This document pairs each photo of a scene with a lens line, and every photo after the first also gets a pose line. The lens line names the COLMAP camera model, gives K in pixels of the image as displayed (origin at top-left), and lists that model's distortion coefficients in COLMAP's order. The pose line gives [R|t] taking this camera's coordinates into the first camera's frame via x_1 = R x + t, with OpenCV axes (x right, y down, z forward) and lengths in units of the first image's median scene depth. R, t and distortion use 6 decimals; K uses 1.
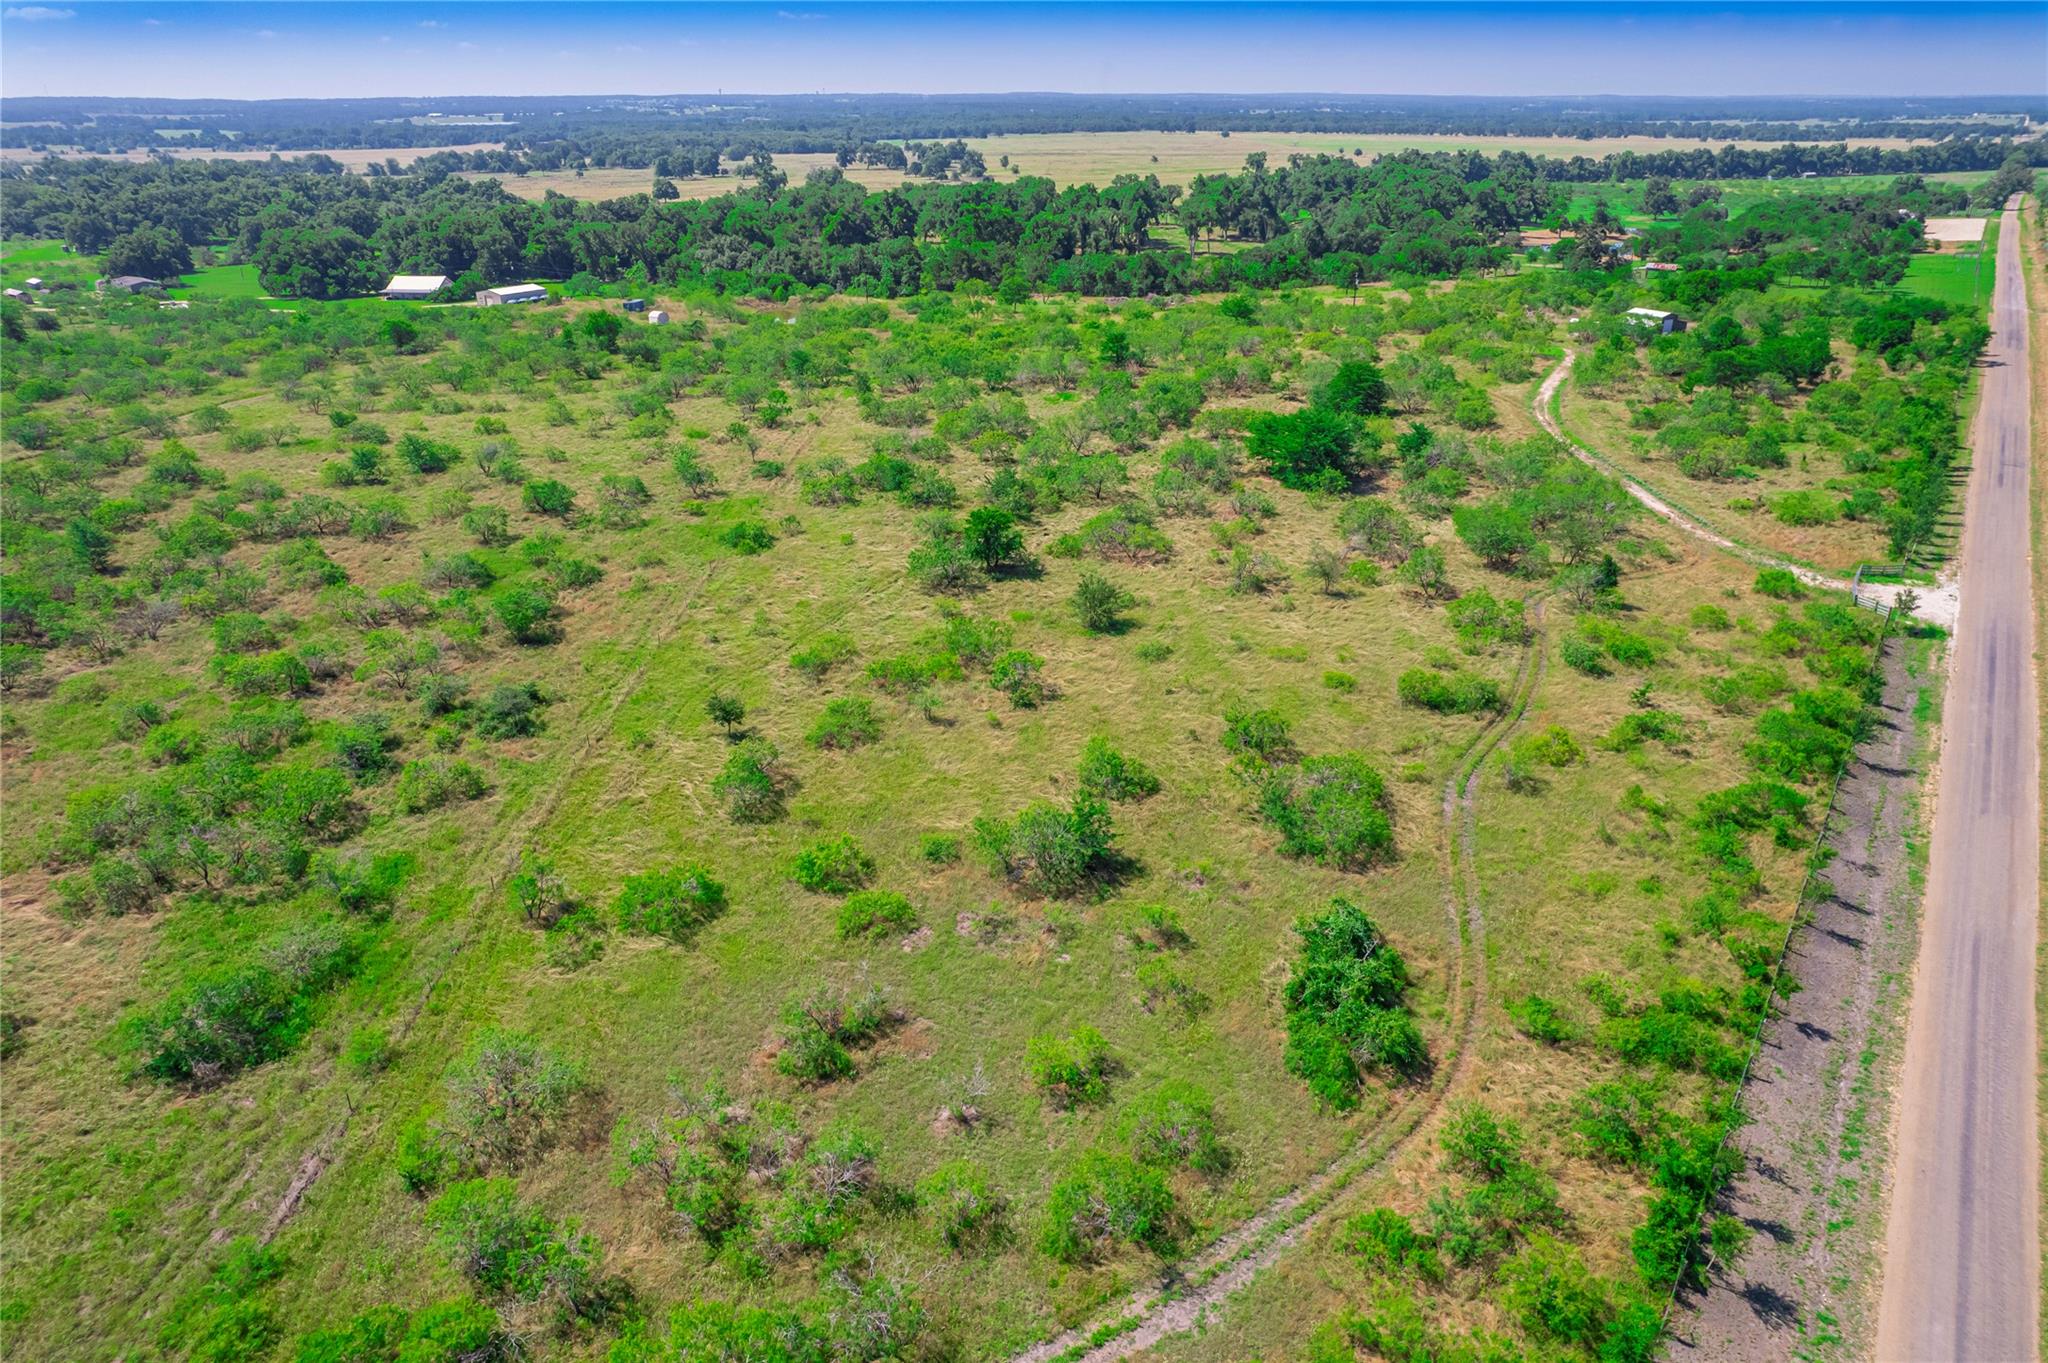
lens RADIAL K [[1309.3, 0, 1028.6], [0, 1309.3, 700.1], [0, 0, 1]] dist [-0.083145, 0.077243]
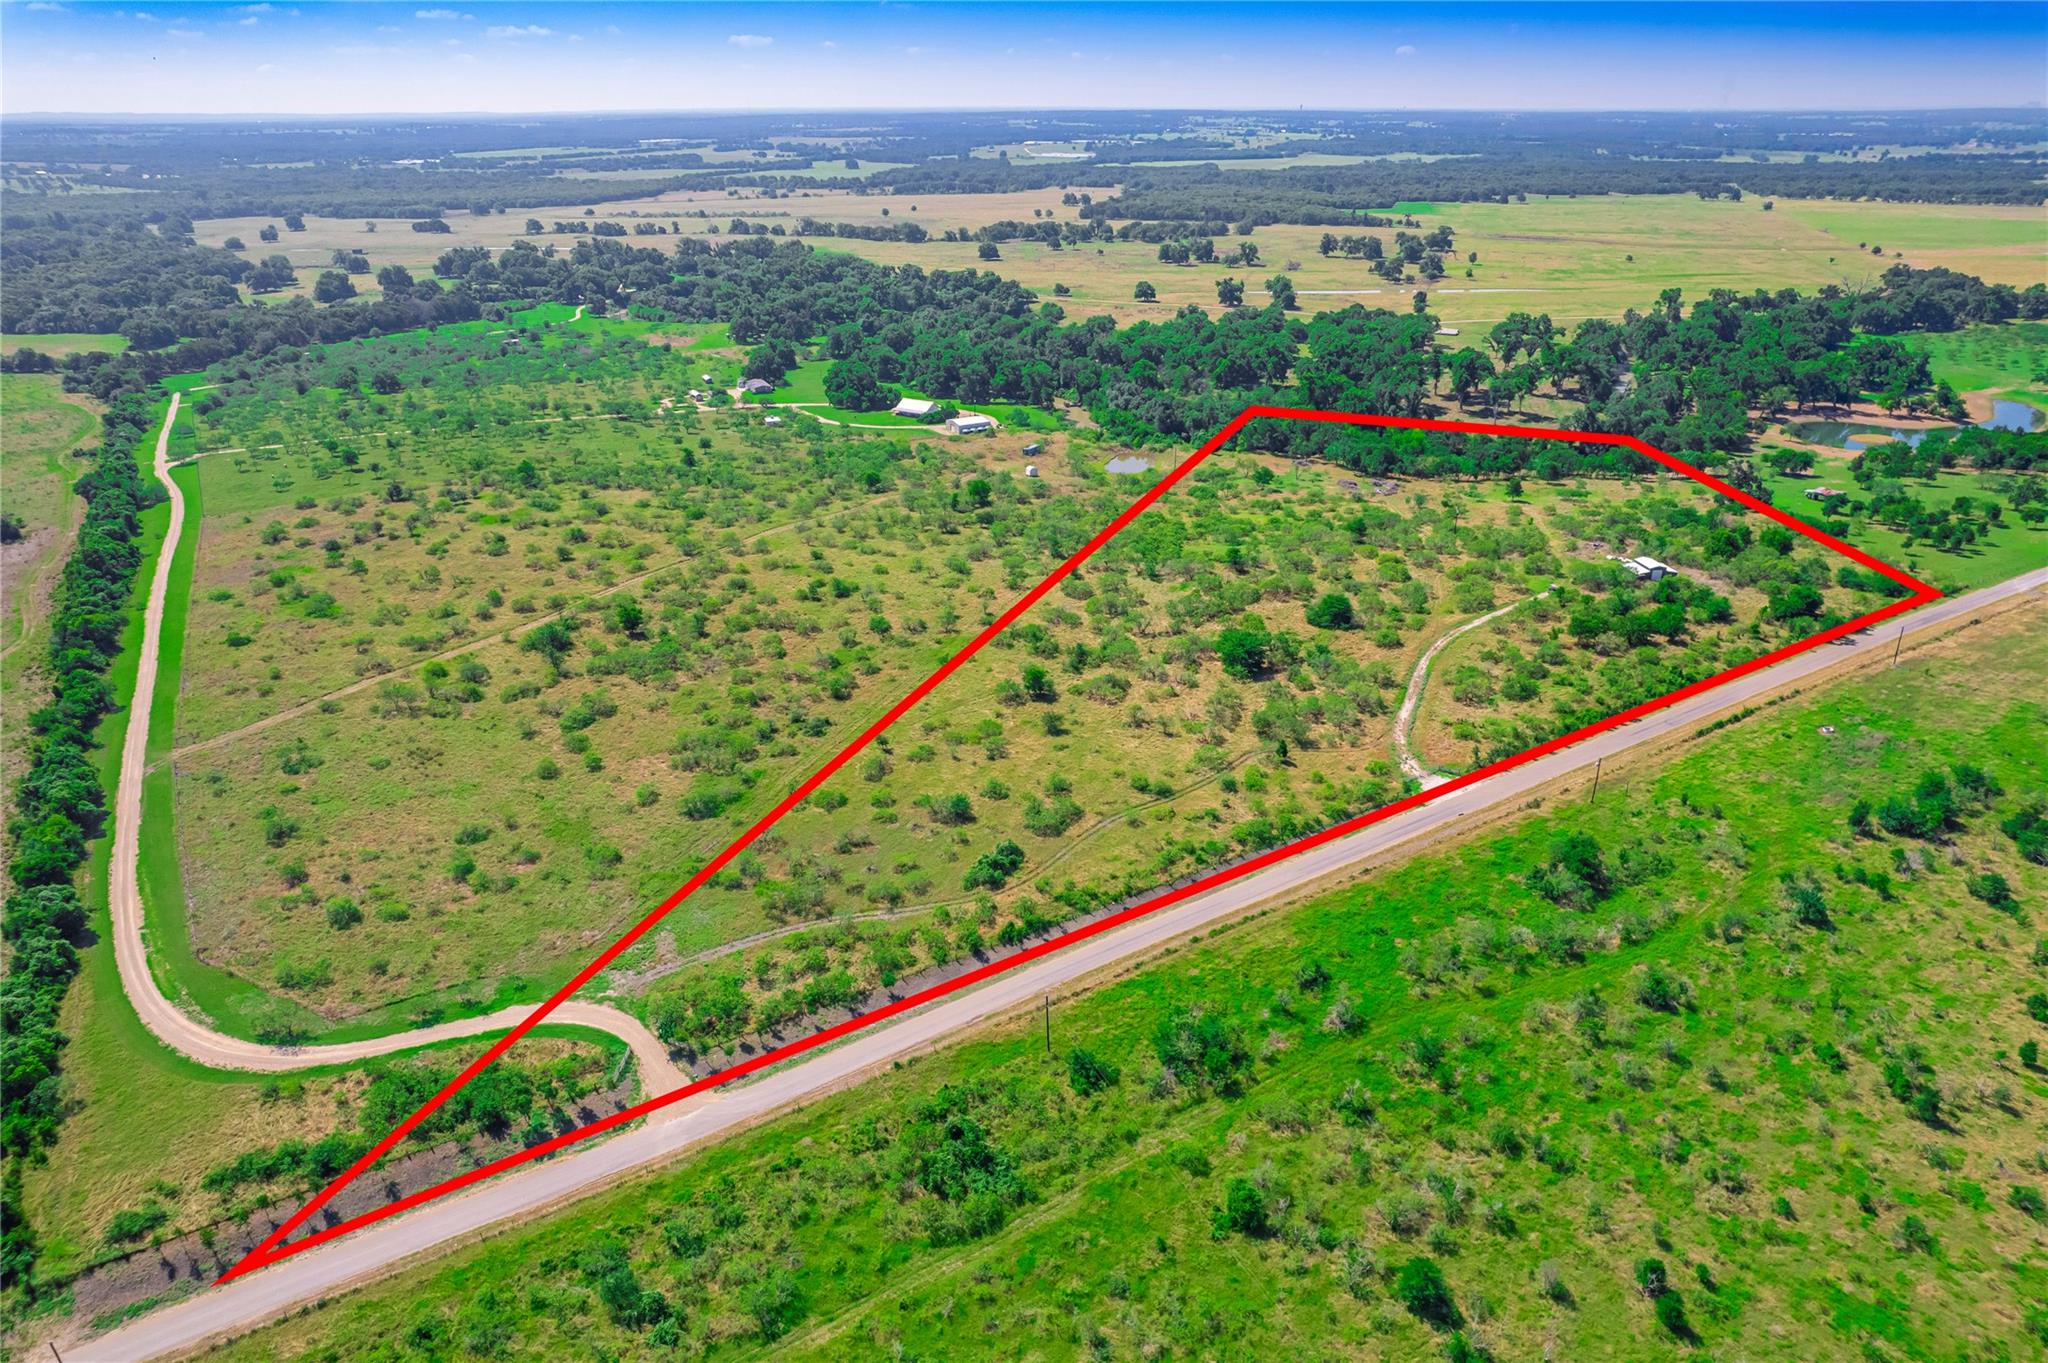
lens RADIAL K [[1309.3, 0, 1028.6], [0, 1309.3, 700.1], [0, 0, 1]] dist [-0.083145, 0.077243]
pose [[0.916283, 0.166619, -0.364229, 0.136896], [-0.167283, 0.985453, 0.029973, -0.027692], [0.363925, 0.033466, 0.930827, -0.191257]]
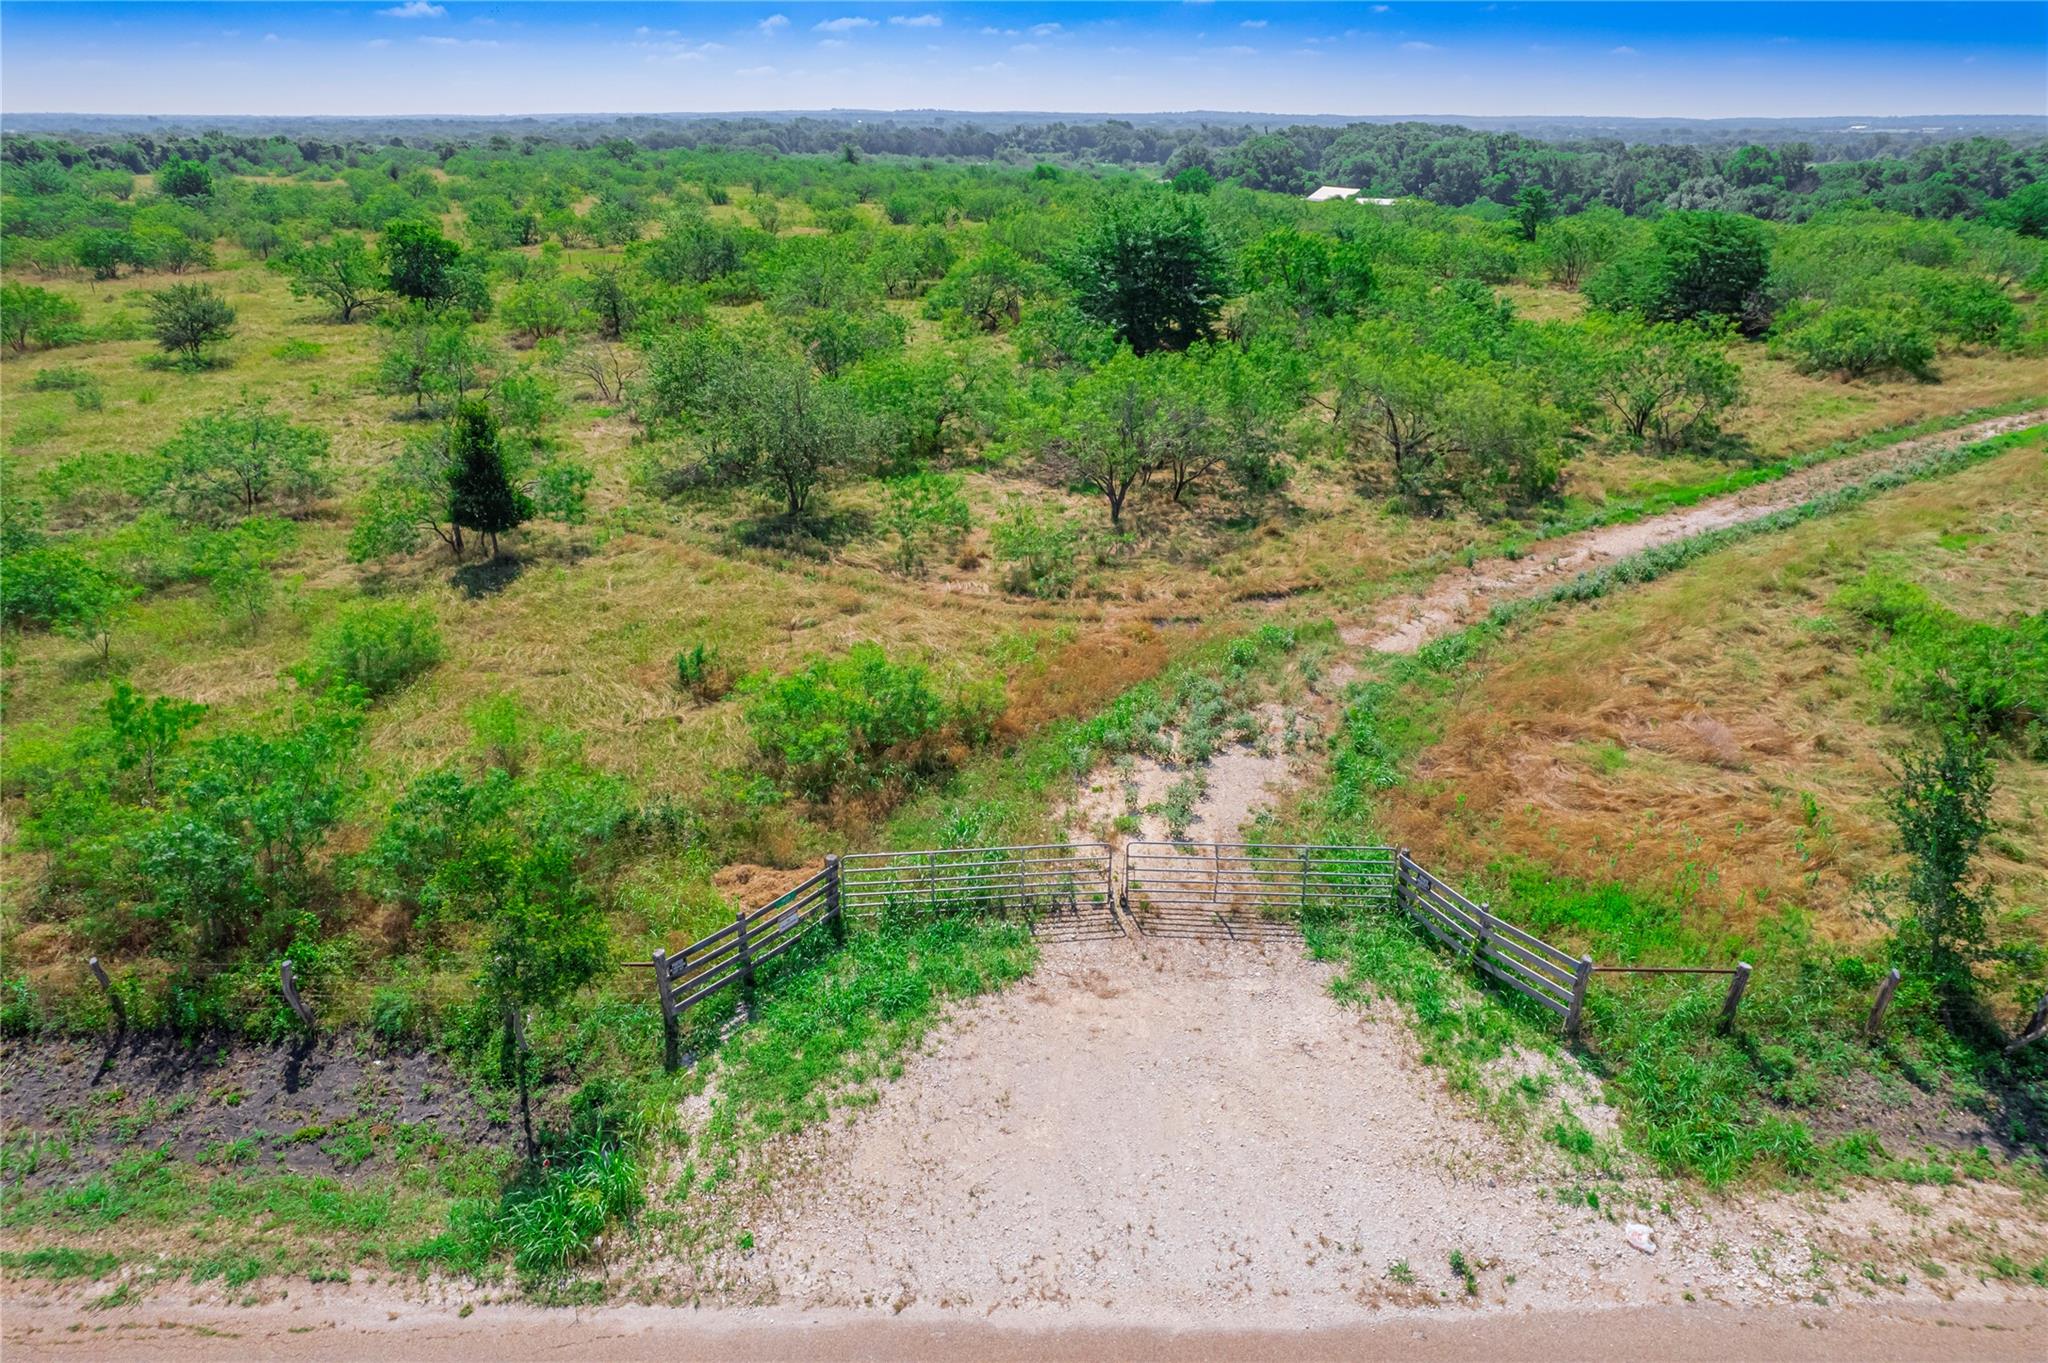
lens RADIAL K [[1309.3, 0, 1028.6], [0, 1309.3, 700.1], [0, 0, 1]] dist [-0.083145, 0.077243]
pose [[0.565756, 0.343637, -0.749556, 0.130538], [-0.355771, 0.921787, 0.154065, -0.023200], [0.743873, 0.179507, 0.643763, 0.147566]]
